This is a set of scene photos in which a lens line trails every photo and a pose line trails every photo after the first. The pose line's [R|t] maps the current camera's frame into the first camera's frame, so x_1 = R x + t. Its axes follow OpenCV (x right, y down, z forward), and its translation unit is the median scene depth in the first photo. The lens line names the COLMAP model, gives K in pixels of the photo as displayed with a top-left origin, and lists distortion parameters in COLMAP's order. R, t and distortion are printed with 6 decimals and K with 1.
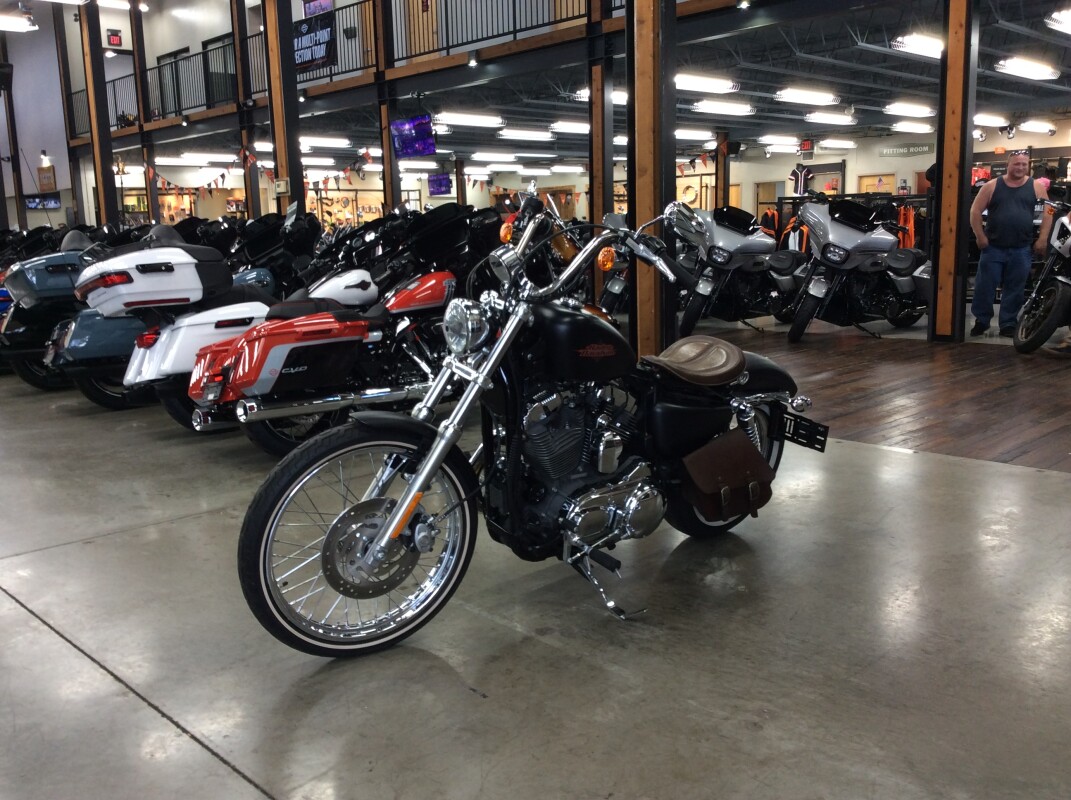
lens RADIAL K [[990.0, 0, 521.4], [0, 990.0, 394.3], [0, 0, 1]] dist [0.145866, -0.289796]
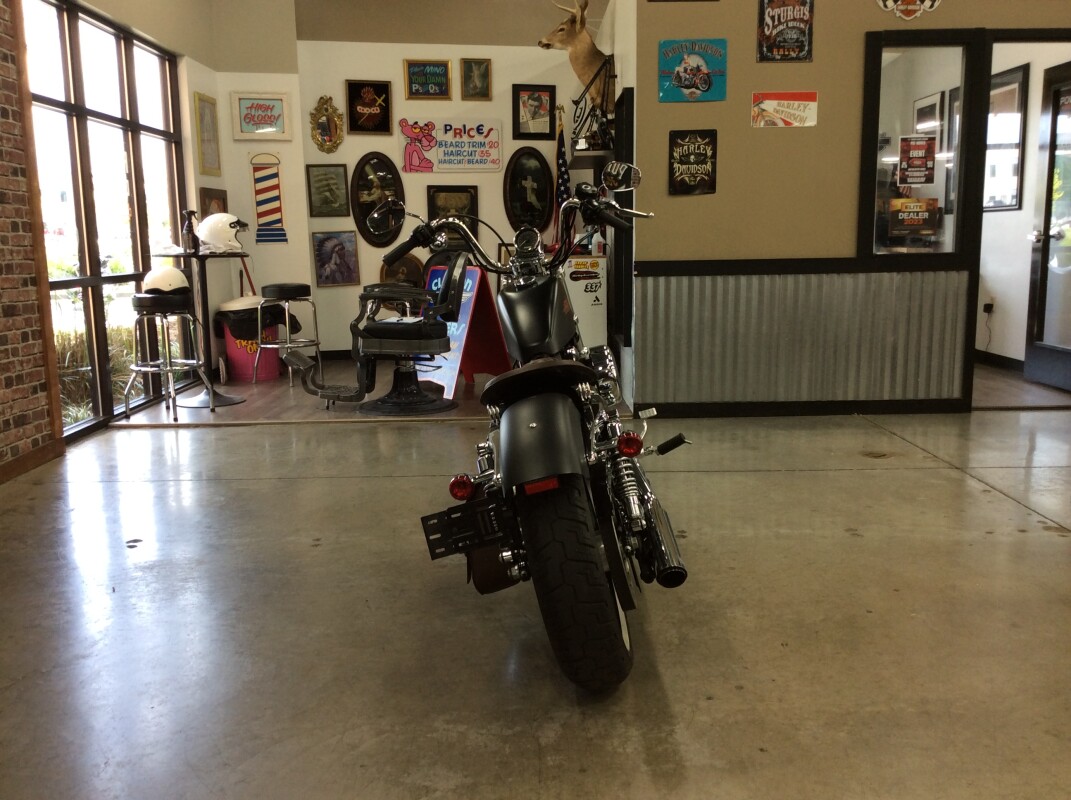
lens RADIAL K [[981.0, 0, 532.8], [0, 981.0, 402.1], [0, 0, 1]] dist [0.143581, -0.269470]
pose [[-0.687996, 0.158420, -0.708212, 0.294848], [-0.084877, 0.951620, 0.295322, -0.100331], [0.720734, 0.263292, -0.641265, 0.604568]]
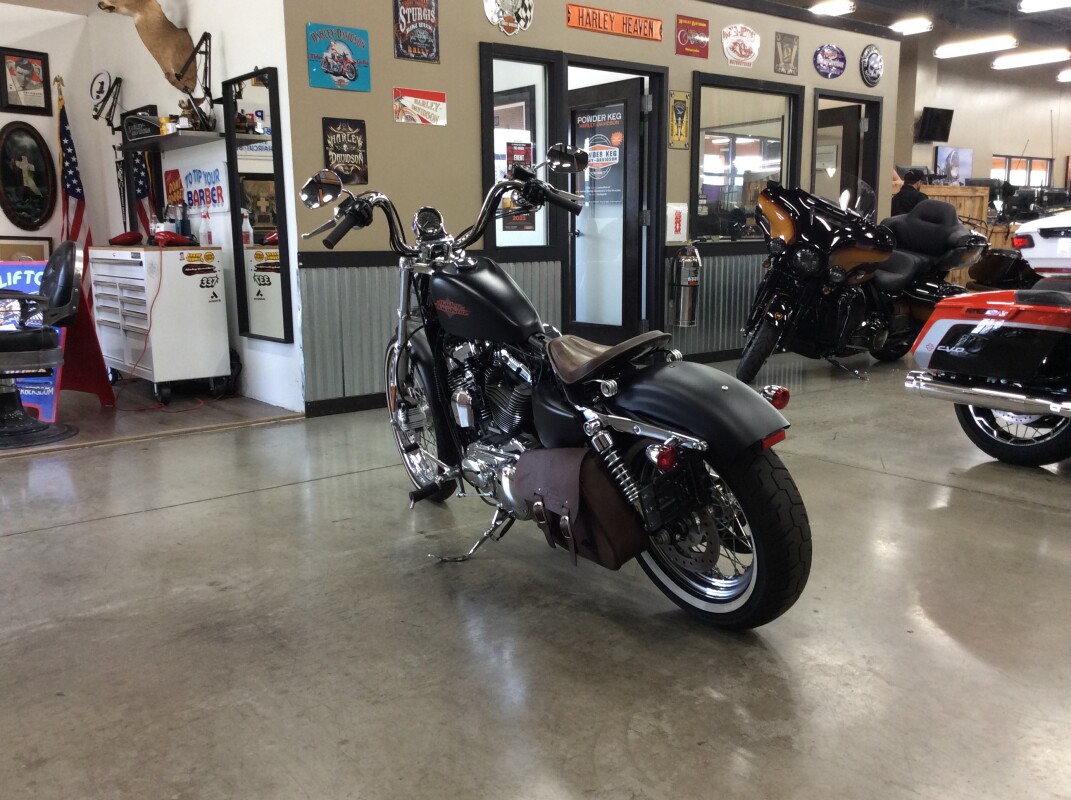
lens RADIAL K [[981.0, 0, 532.8], [0, 981.0, 402.1], [0, 0, 1]] dist [0.143581, -0.269470]
pose [[-0.092836, 0.198998, -0.975593, 0.387015], [-0.150898, 0.965695, 0.211338, -0.063142], [0.984180, 0.166835, -0.059623, 0.399364]]
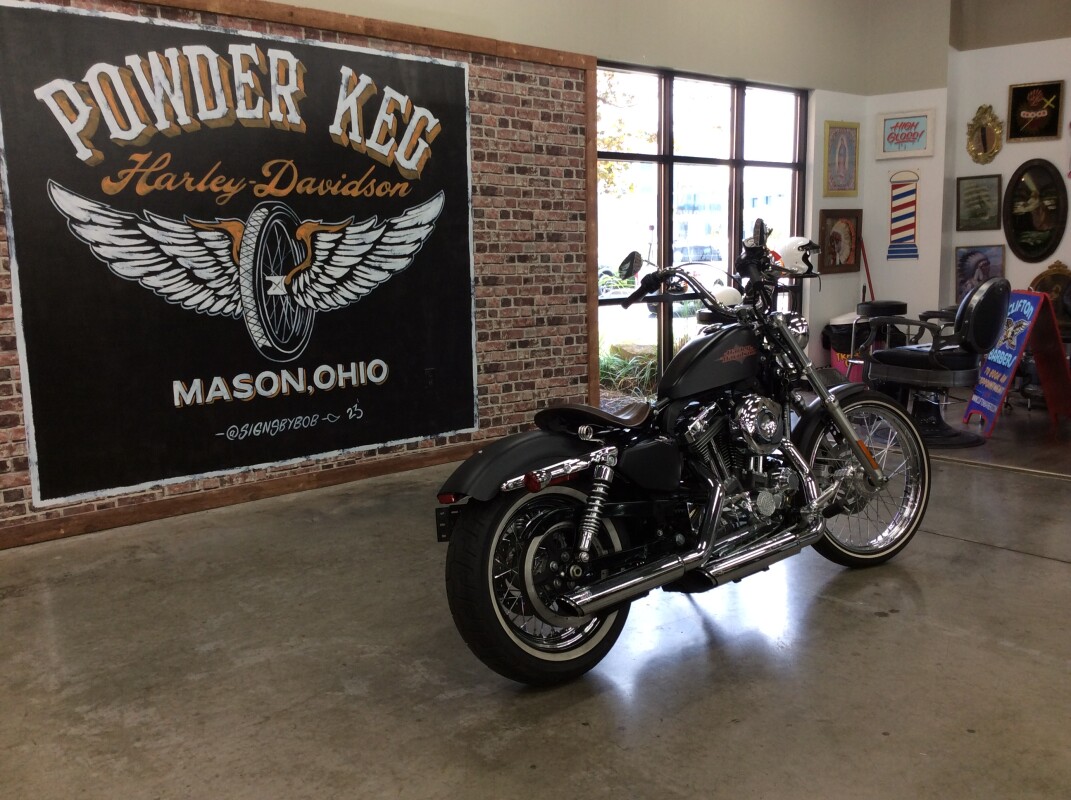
lens RADIAL K [[981.0, 0, 532.8], [0, 981.0, 402.1], [0, 0, 1]] dist [0.143581, -0.269470]
pose [[-0.997105, 0.039541, 0.064944, 0.067226], [0.058048, 0.947539, 0.314325, -0.135247], [-0.049108, 0.317185, -0.947091, 0.744570]]
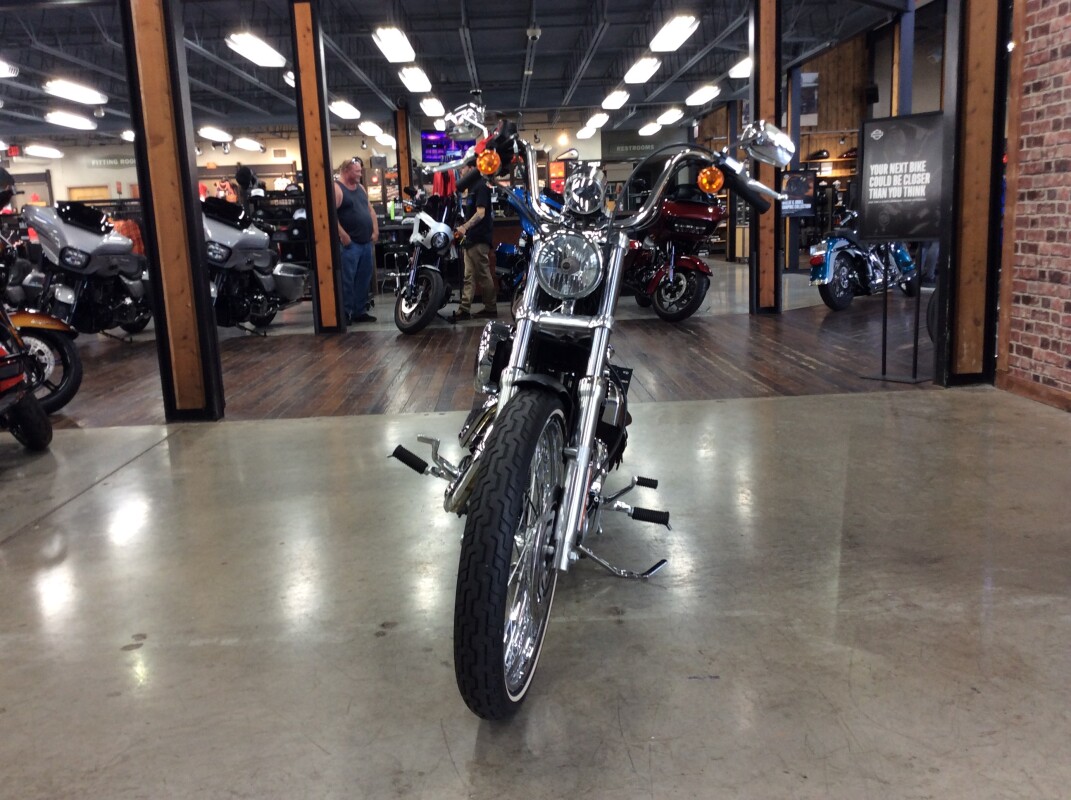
lens RADIAL K [[981.0, 0, 532.8], [0, 981.0, 402.1], [0, 0, 1]] dist [0.143581, -0.269470]
pose [[0.671818, -0.135575, 0.728203, -0.220961], [0.146126, 0.988045, 0.049141, -0.000065], [-0.726159, 0.073395, 0.683598, 0.151168]]
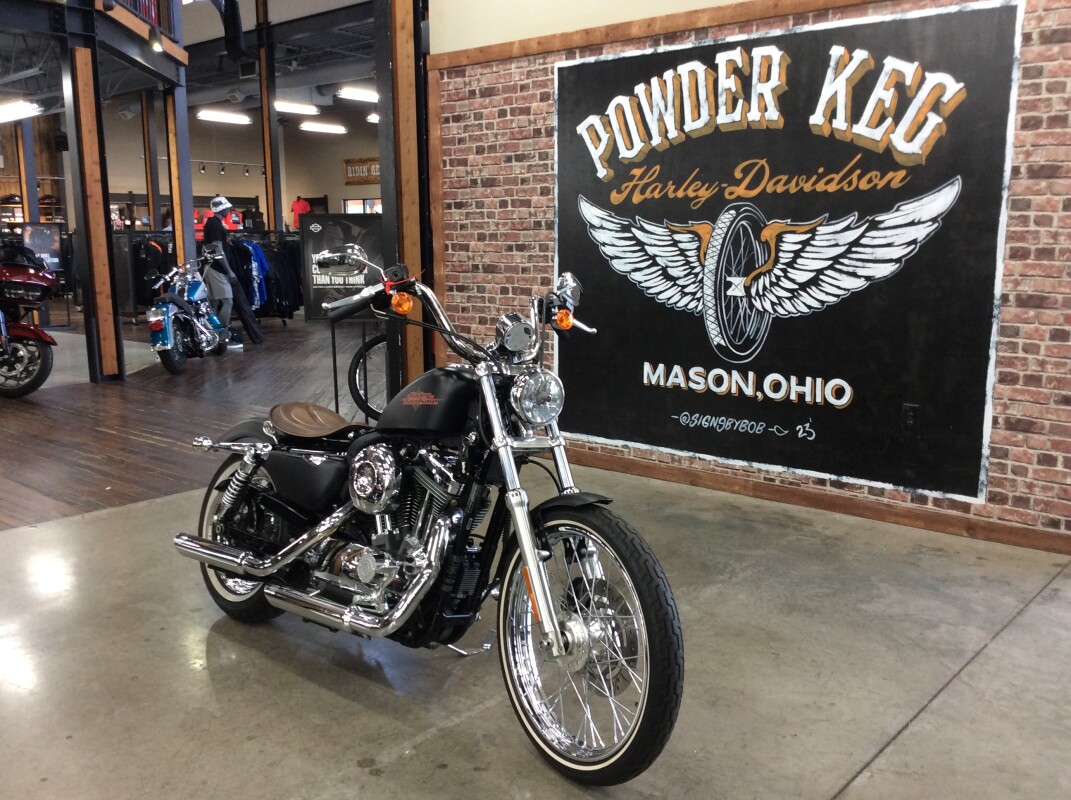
lens RADIAL K [[981.0, 0, 532.8], [0, 981.0, 402.1], [0, 0, 1]] dist [0.143581, -0.269470]
pose [[-0.098399, -0.137393, 0.985617, -0.327961], [0.172619, 0.973053, 0.152875, -0.068467], [-0.980061, 0.185179, -0.072031, 0.345072]]
